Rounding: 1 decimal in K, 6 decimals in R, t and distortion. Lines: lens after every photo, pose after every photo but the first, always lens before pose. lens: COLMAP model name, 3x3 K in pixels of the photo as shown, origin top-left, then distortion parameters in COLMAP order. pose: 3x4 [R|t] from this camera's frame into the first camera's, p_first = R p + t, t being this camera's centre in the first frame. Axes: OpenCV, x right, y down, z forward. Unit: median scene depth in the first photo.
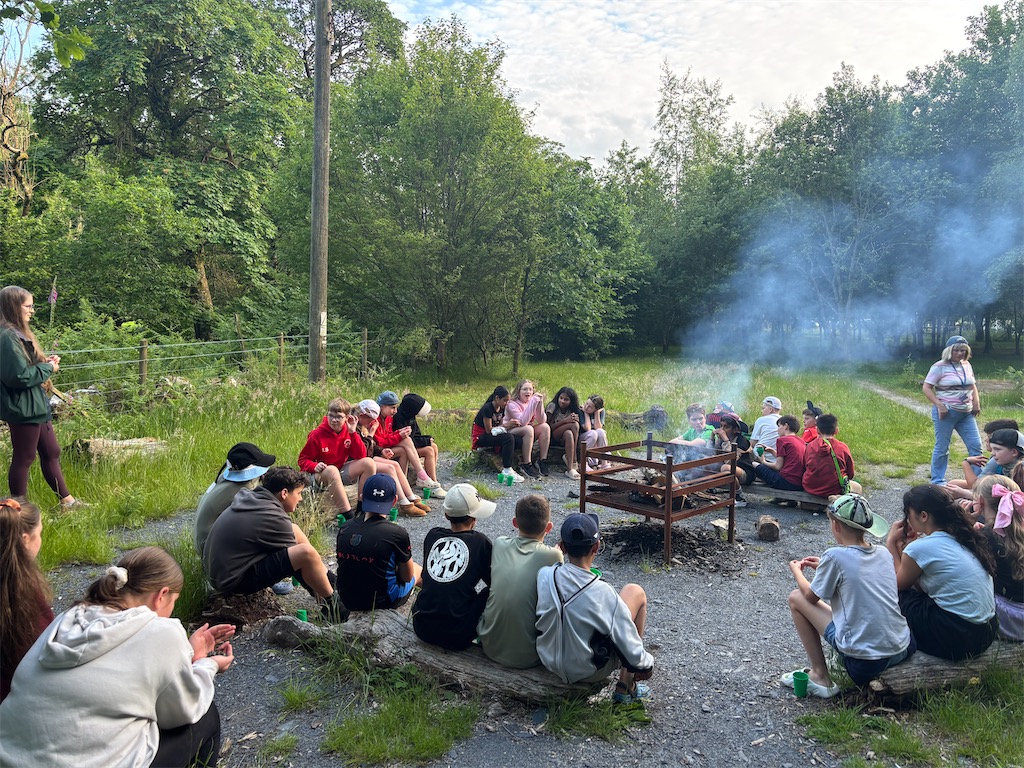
lens RADIAL K [[756.8, 0, 509.9], [0, 756.8, 375.2], [0, 0, 1]] dist [0.011155, 0.005530]
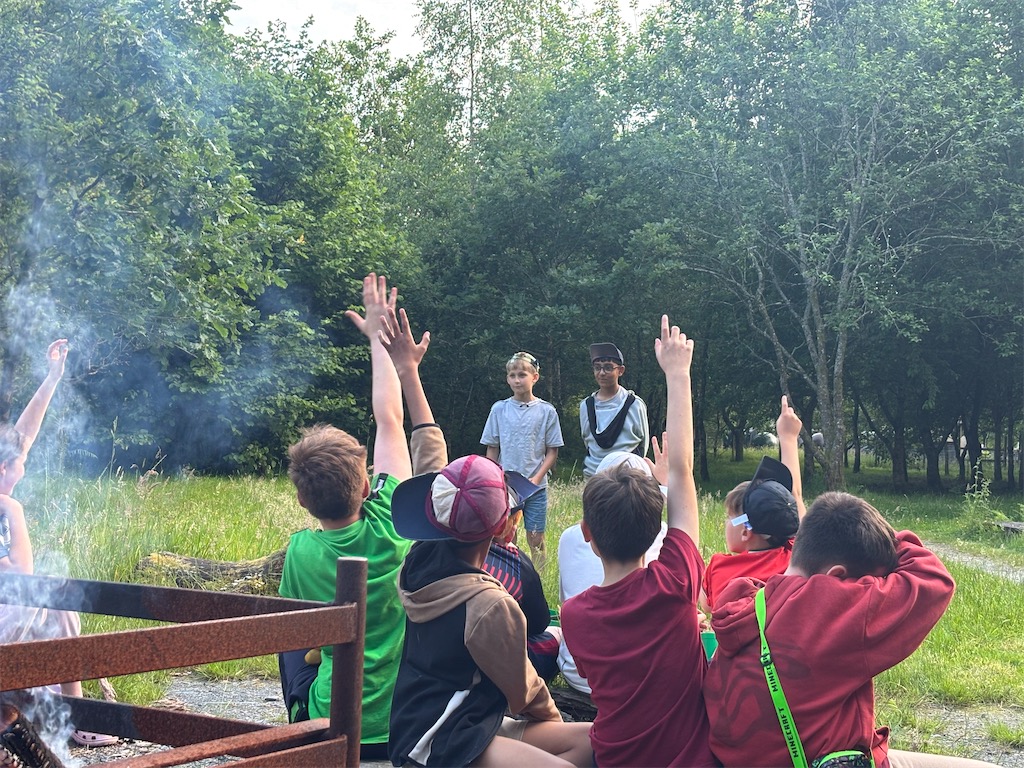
lens RADIAL K [[1622.3, 0, 512.0], [0, 1622.3, 384.0], [0, 0, 1]] dist [0.043214, 0.088228]
pose [[0.974259, 0.019151, 0.224619, 0.038960], [0.004729, 0.994429, -0.105298, 0.018695], [-0.225384, 0.103650, 0.968741, 0.106660]]
